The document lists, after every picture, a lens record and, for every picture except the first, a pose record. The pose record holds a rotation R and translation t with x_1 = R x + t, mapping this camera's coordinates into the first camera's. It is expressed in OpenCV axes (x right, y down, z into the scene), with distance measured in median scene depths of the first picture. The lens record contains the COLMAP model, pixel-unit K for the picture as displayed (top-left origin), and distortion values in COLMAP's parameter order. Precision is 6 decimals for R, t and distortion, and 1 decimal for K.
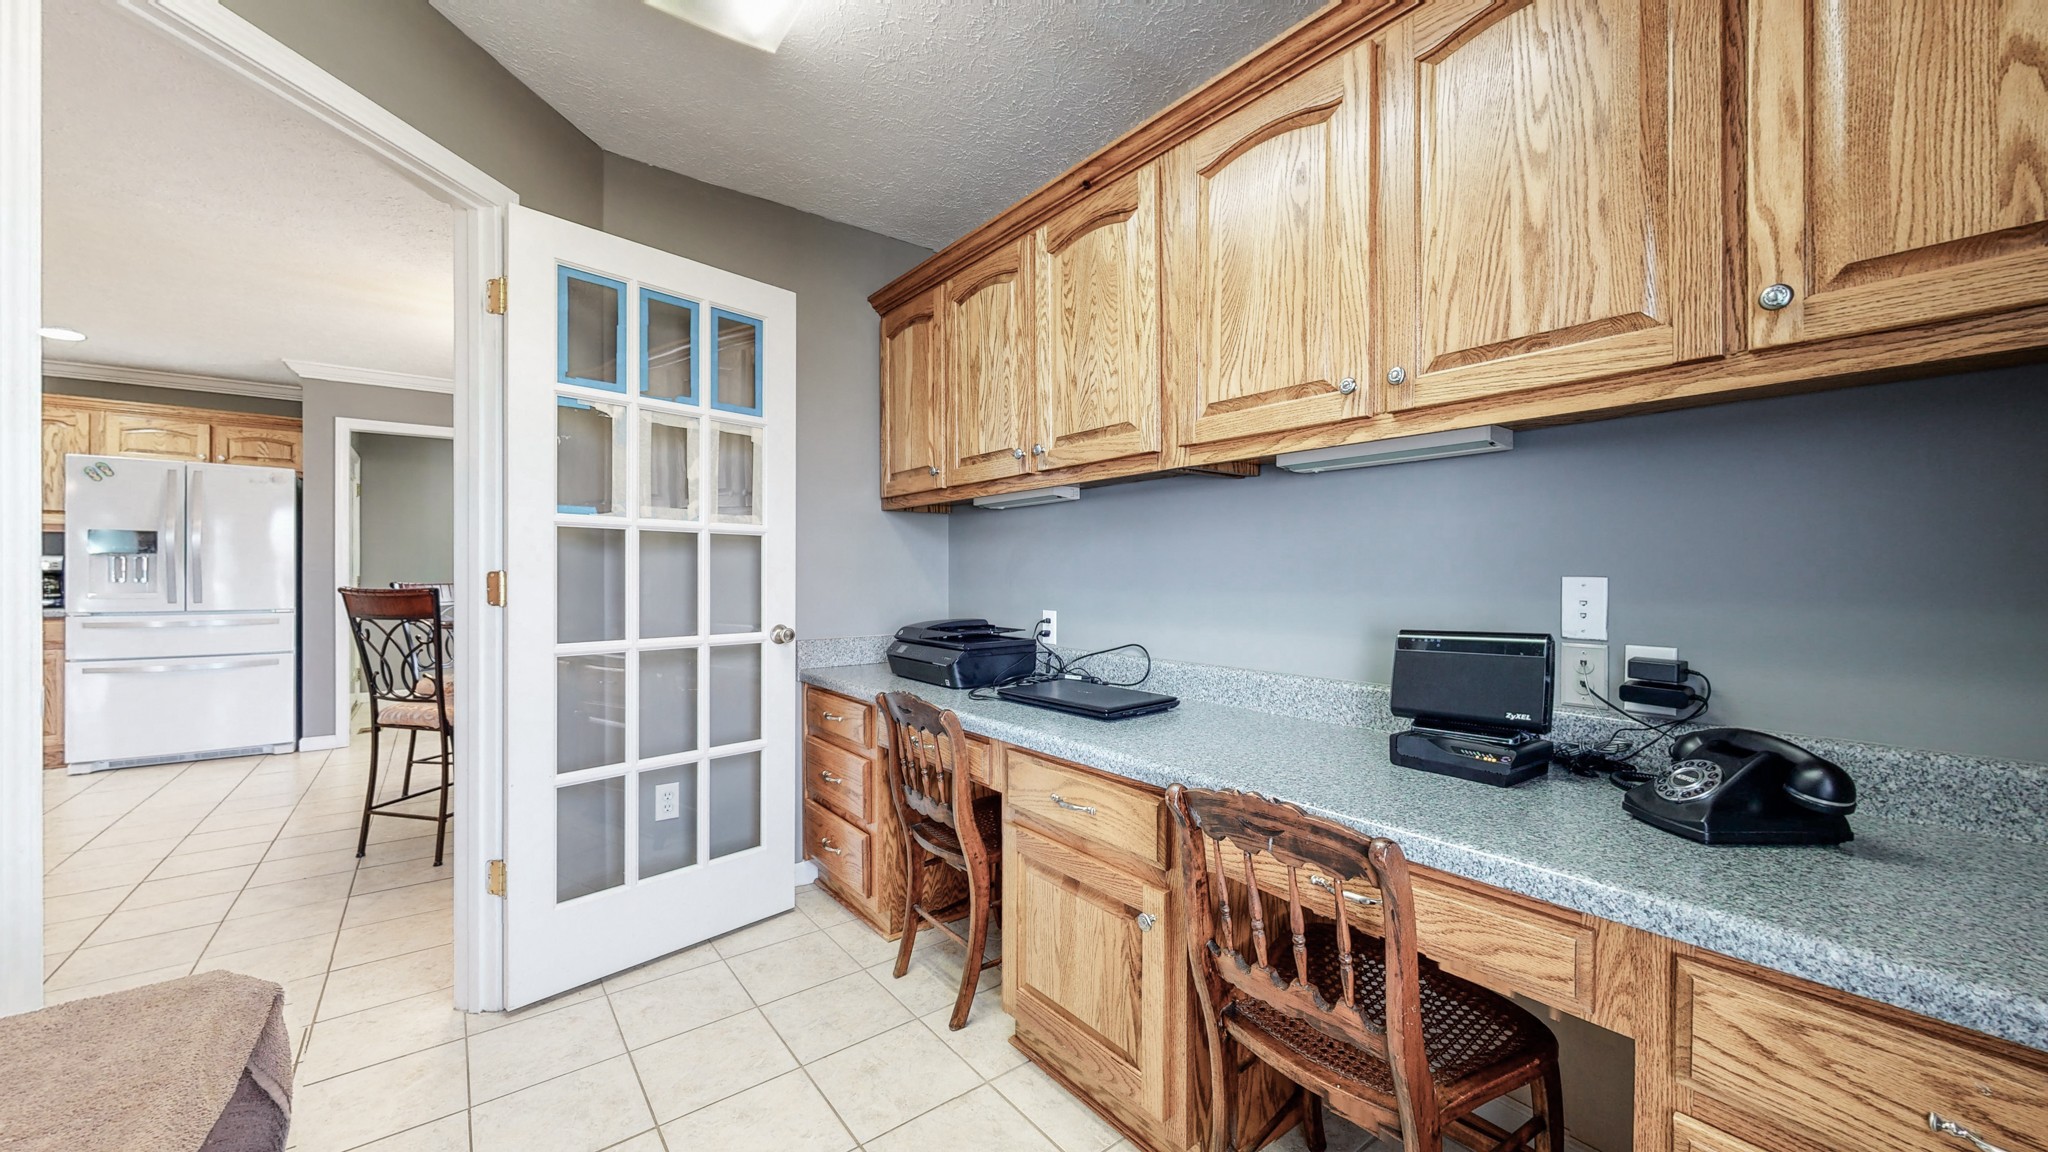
lens RADIAL K [[752.3, 0, 1024.0], [0, 752.3, 576.0], [0, 0, 1]] dist [-0.000054, 0.000169]
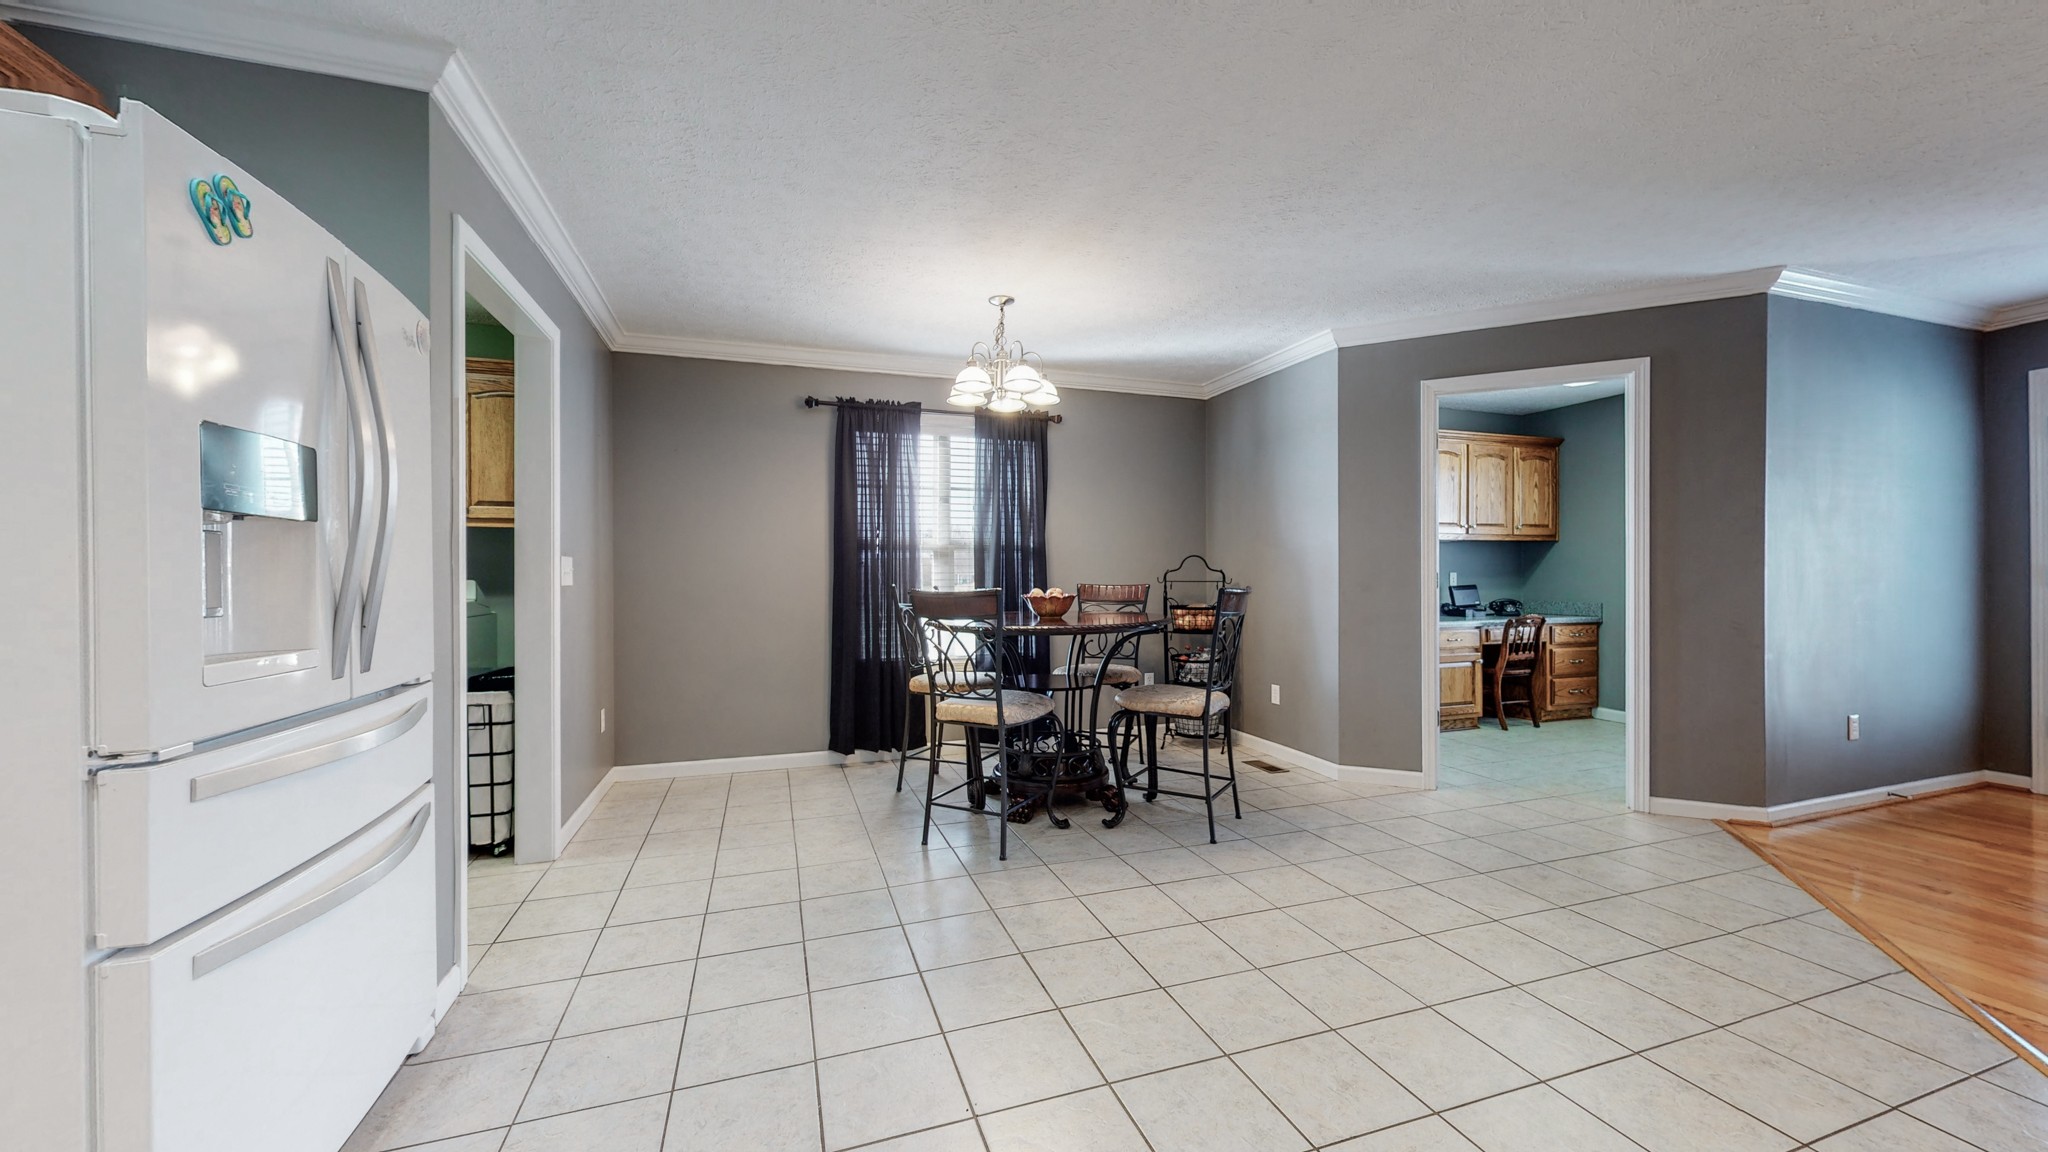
lens RADIAL K [[752.3, 0, 1024.0], [0, 752.3, 576.0], [0, 0, 1]] dist [-0.000054, 0.000169]
pose [[0.330018, -0.009666, 0.943925, -1.238996], [0.010379, 0.999924, 0.006611, -0.007604], [-0.943917, 0.007616, 0.330094, 0.568159]]
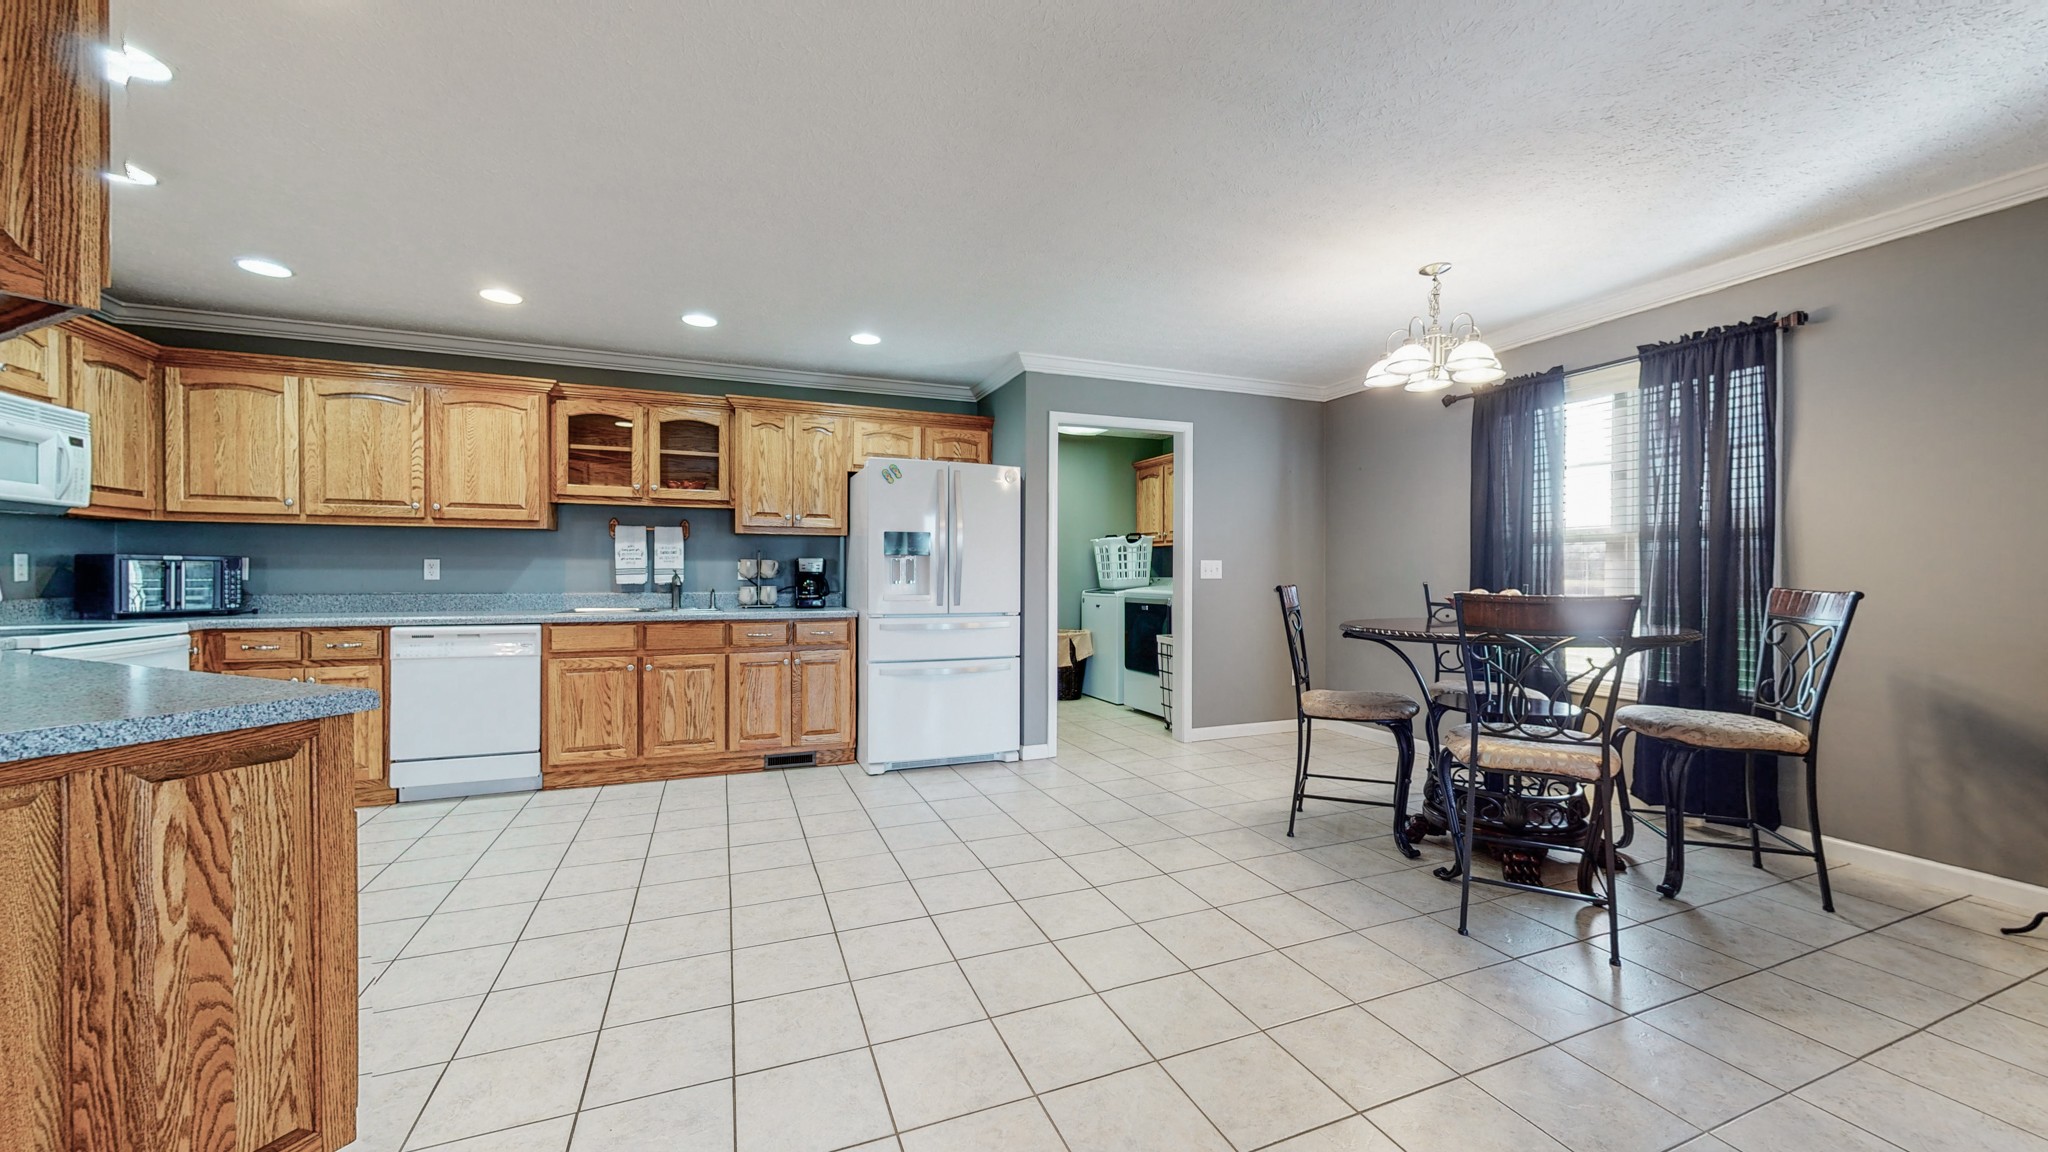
lens RADIAL K [[752.3, 0, 1024.0], [0, 752.3, 576.0], [0, 0, 1]] dist [-0.000054, 0.000169]
pose [[0.961493, -0.002754, -0.274816, -0.698902], [0.002831, 0.999996, -0.000116, -0.001589], [0.274815, -0.000667, 0.961497, 0.076208]]
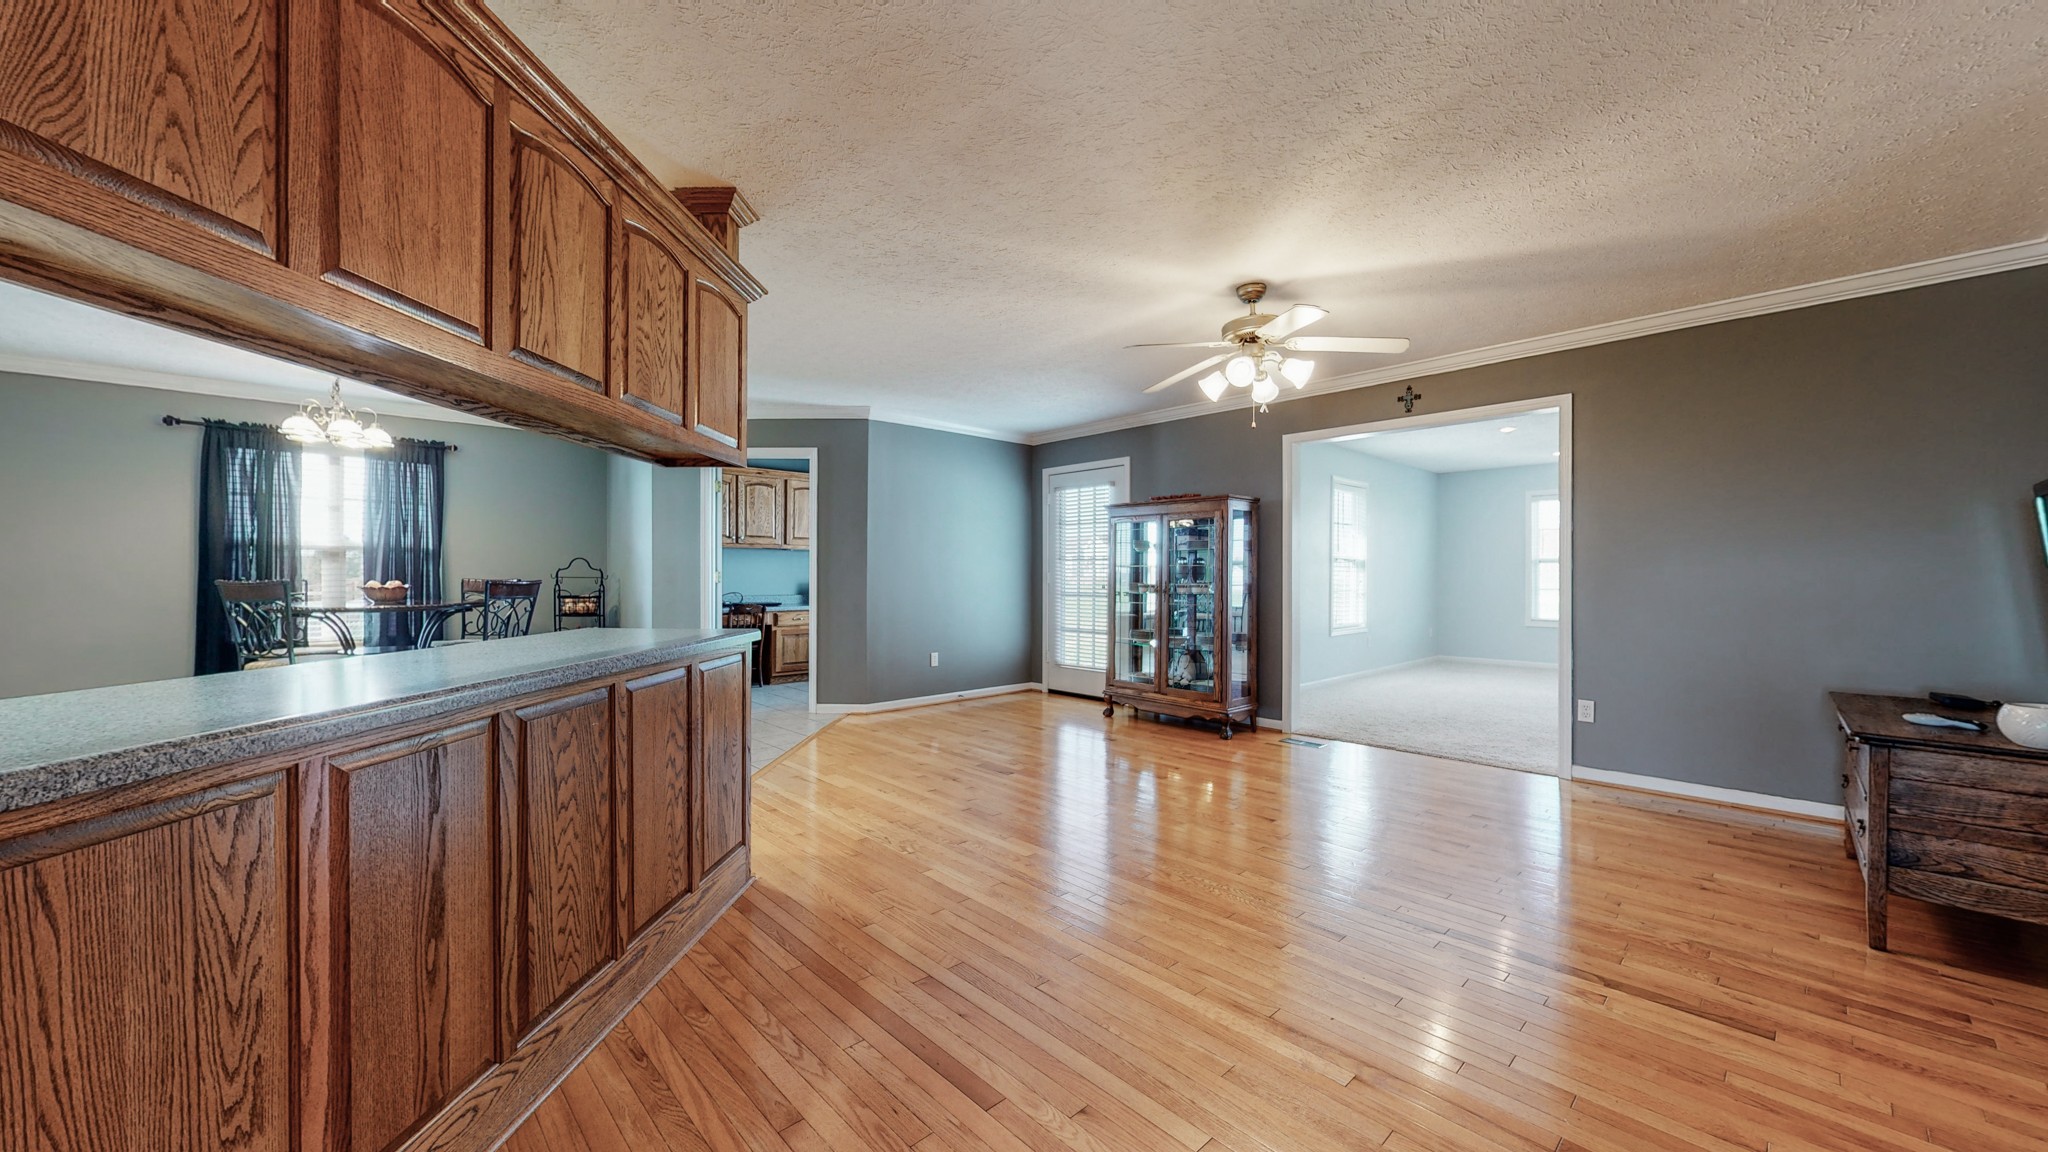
lens RADIAL K [[752.3, 0, 1024.0], [0, 752.3, 576.0], [0, 0, 1]] dist [-0.000054, 0.000169]
pose [[-0.088298, -0.008502, 0.996058, -1.633700], [-0.001482, 0.999964, 0.008404, -0.006388], [-0.996093, -0.000734, -0.088307, -0.003460]]
